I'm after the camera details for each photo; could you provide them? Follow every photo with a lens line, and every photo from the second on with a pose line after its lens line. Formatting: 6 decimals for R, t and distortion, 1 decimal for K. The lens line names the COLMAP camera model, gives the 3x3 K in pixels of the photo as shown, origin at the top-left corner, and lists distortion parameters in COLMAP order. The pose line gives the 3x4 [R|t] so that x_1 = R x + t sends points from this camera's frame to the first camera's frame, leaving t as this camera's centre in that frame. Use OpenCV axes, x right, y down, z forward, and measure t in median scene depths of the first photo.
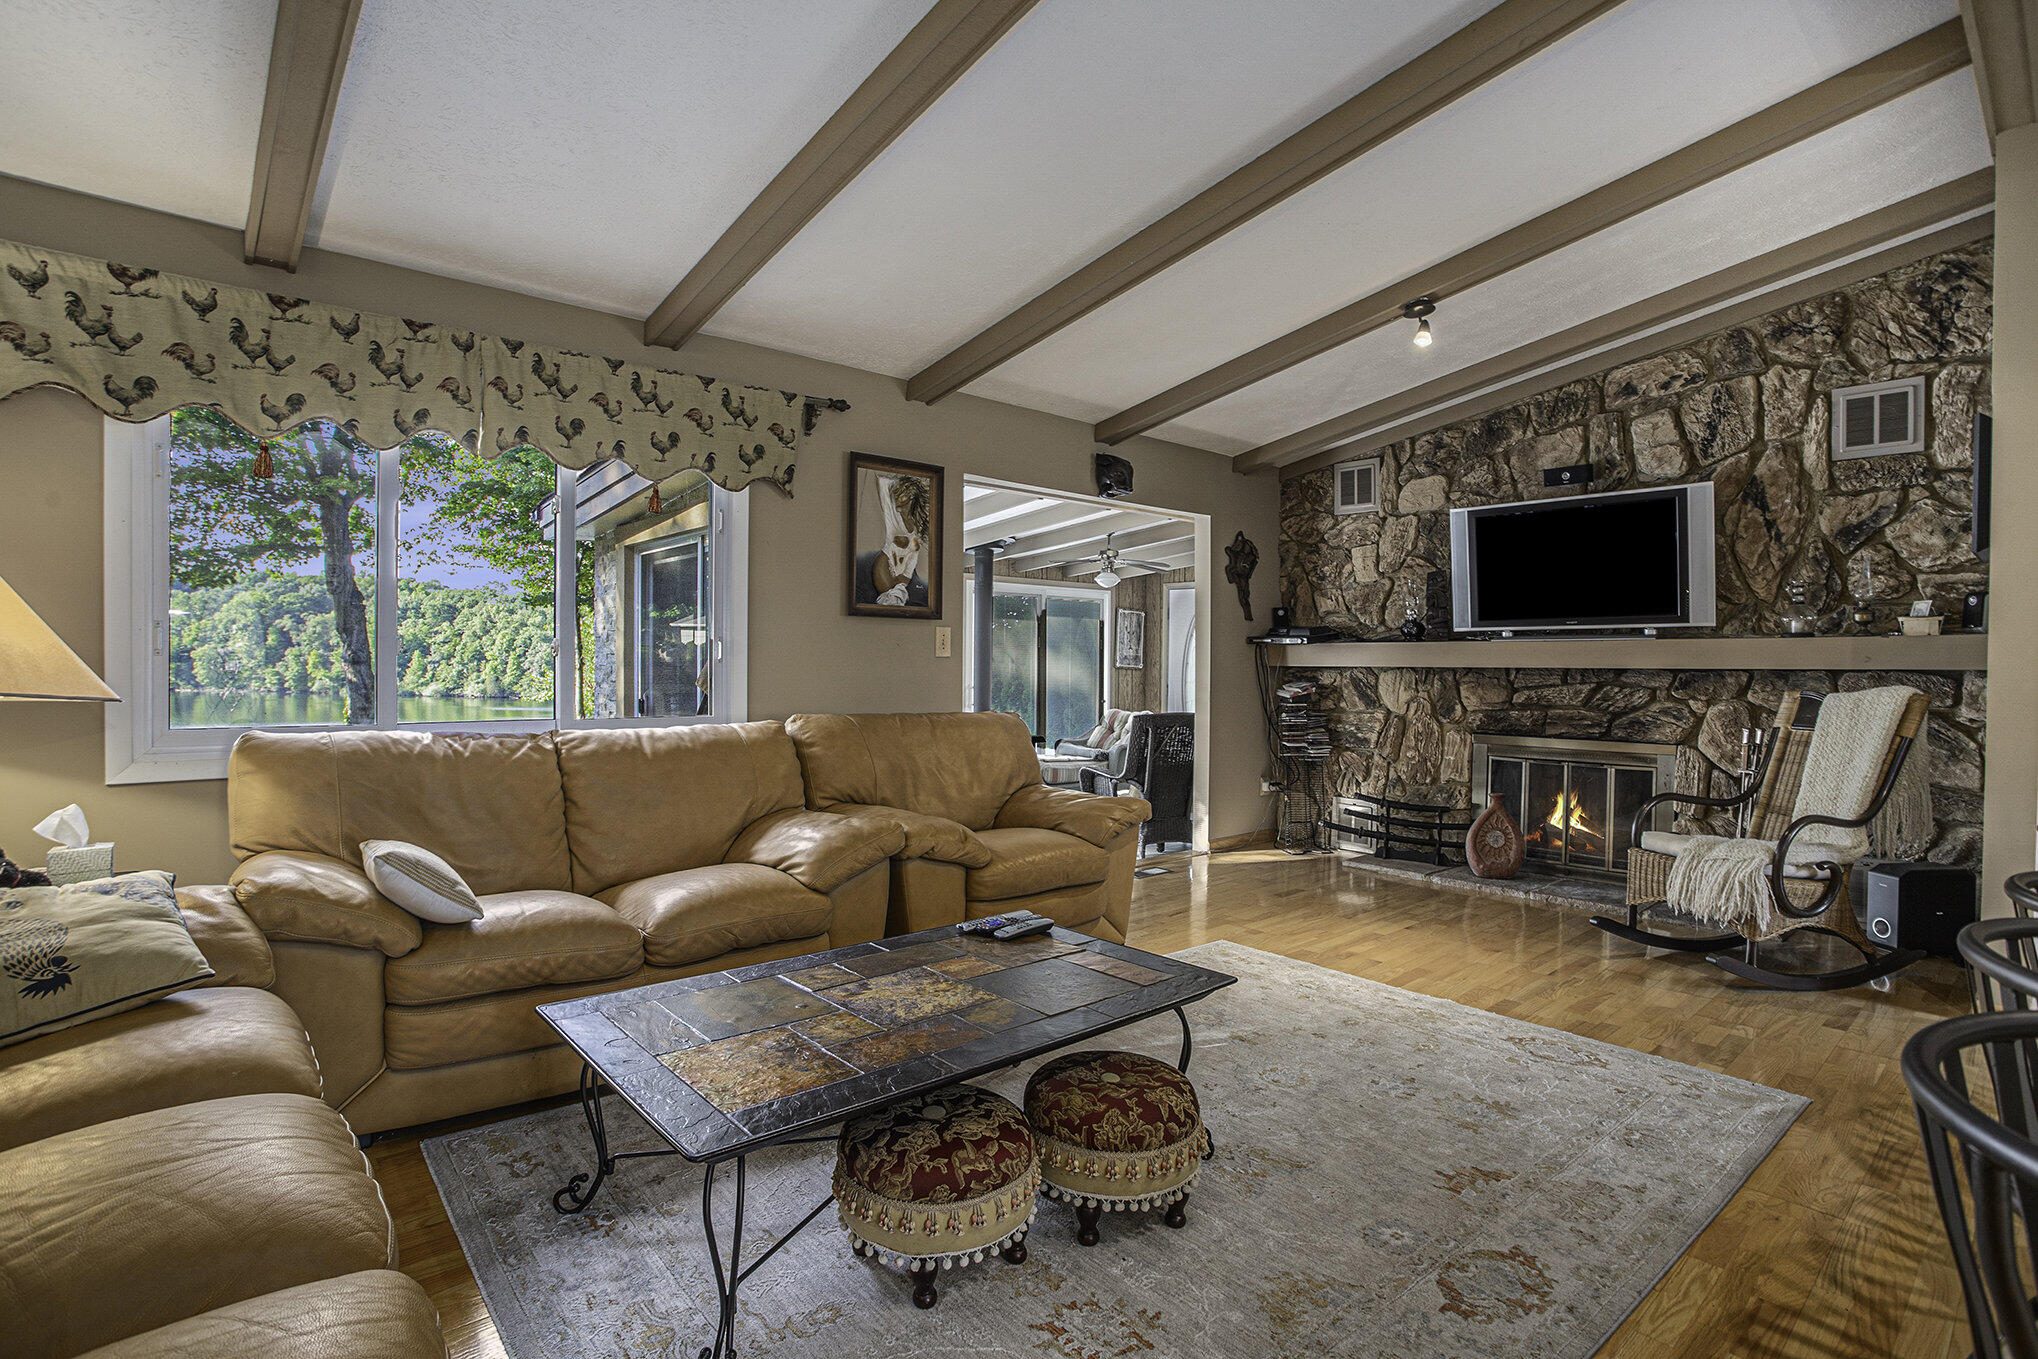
lens RADIAL K [[998.0, 0, 1018.3], [0, 998.0, 676.9], [0, 0, 1]] dist [-0.072232, 0.030178]
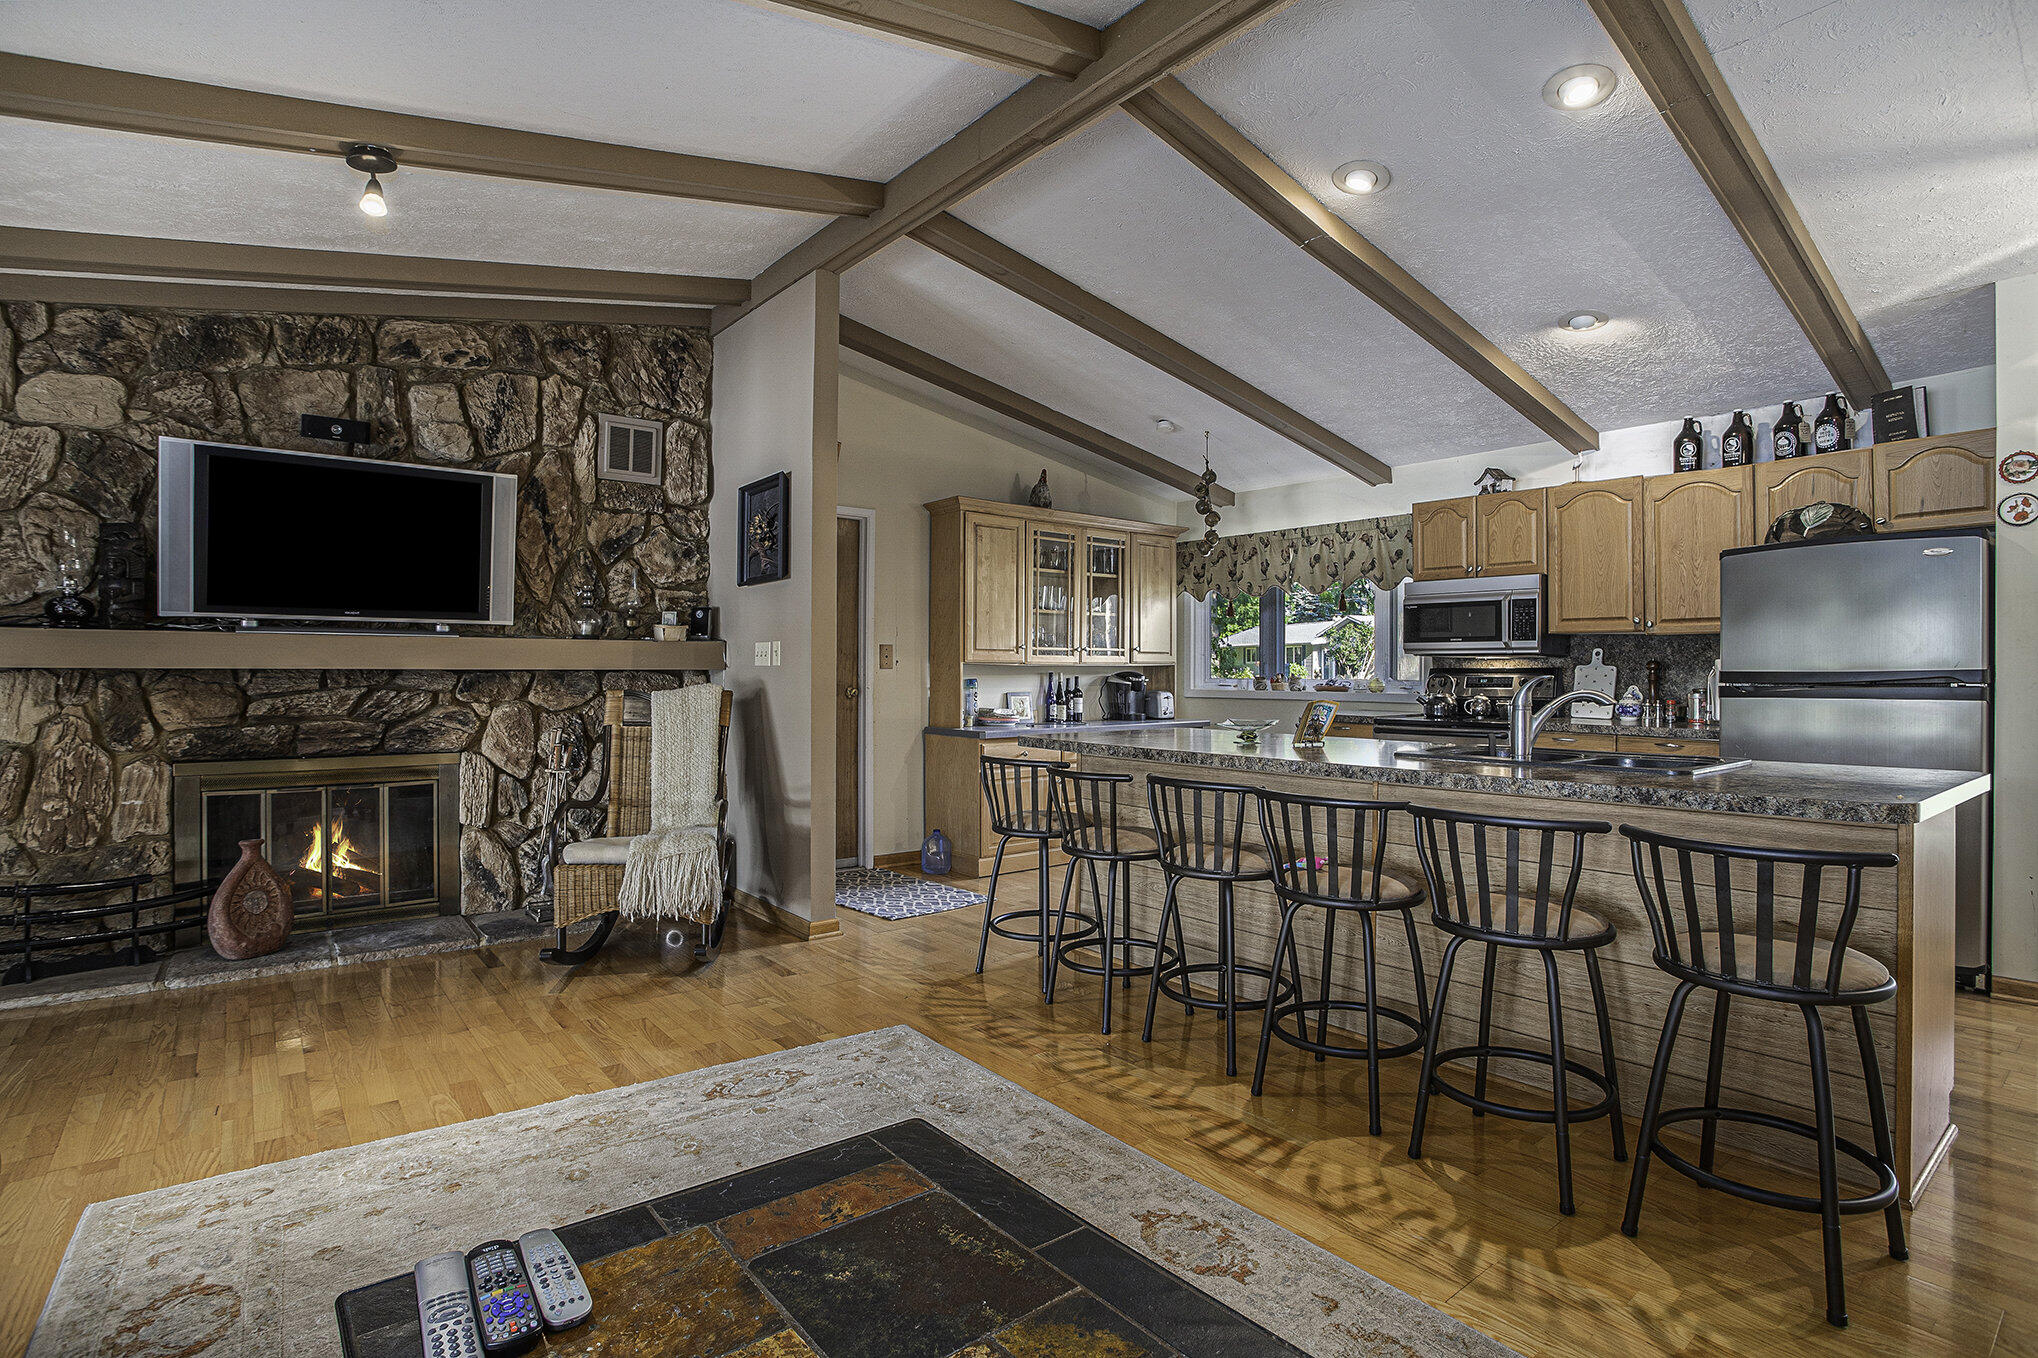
lens RADIAL K [[998.0, 0, 1018.3], [0, 998.0, 676.4], [0, 0, 1]] dist [-0.072232, 0.030178]
pose [[0.045147, -0.010860, 0.998921, -0.230595], [0.009225, 0.999903, 0.010453, -0.006730], [-0.998938, 0.008743, 0.045243, 0.443111]]
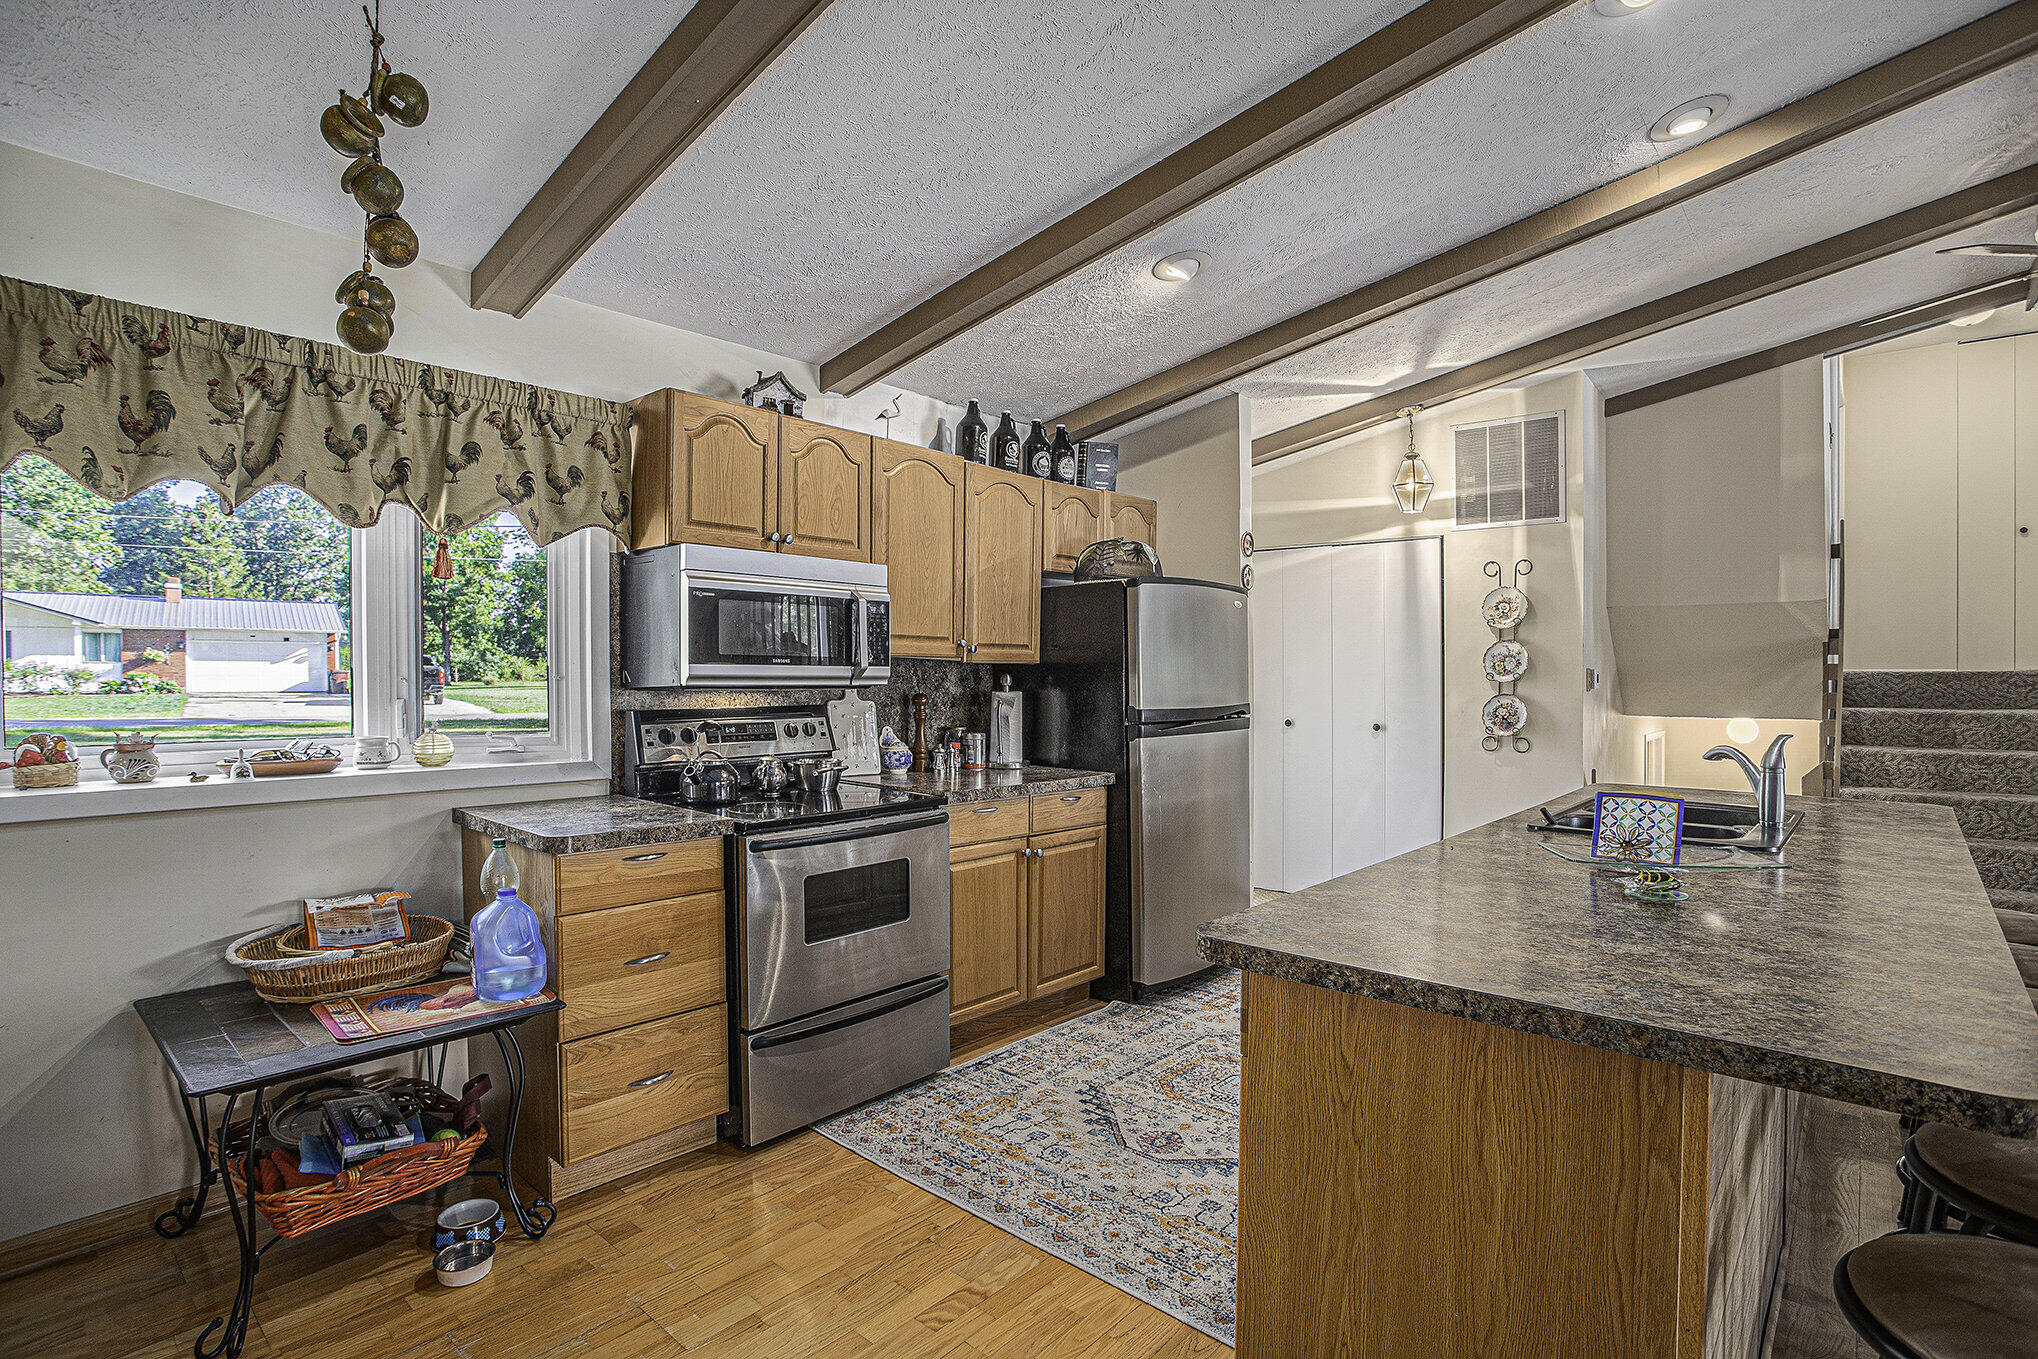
lens RADIAL K [[996.7, 0, 1011.6], [0, 996.7, 687.6], [0, 0, 1]] dist [-0.092266, 0.045238]
pose [[-0.992954, -0.009151, -0.118143, 0.875407], [-0.012328, 0.999581, 0.026191, -0.034336], [0.117854, 0.027463, -0.992651, 0.646873]]
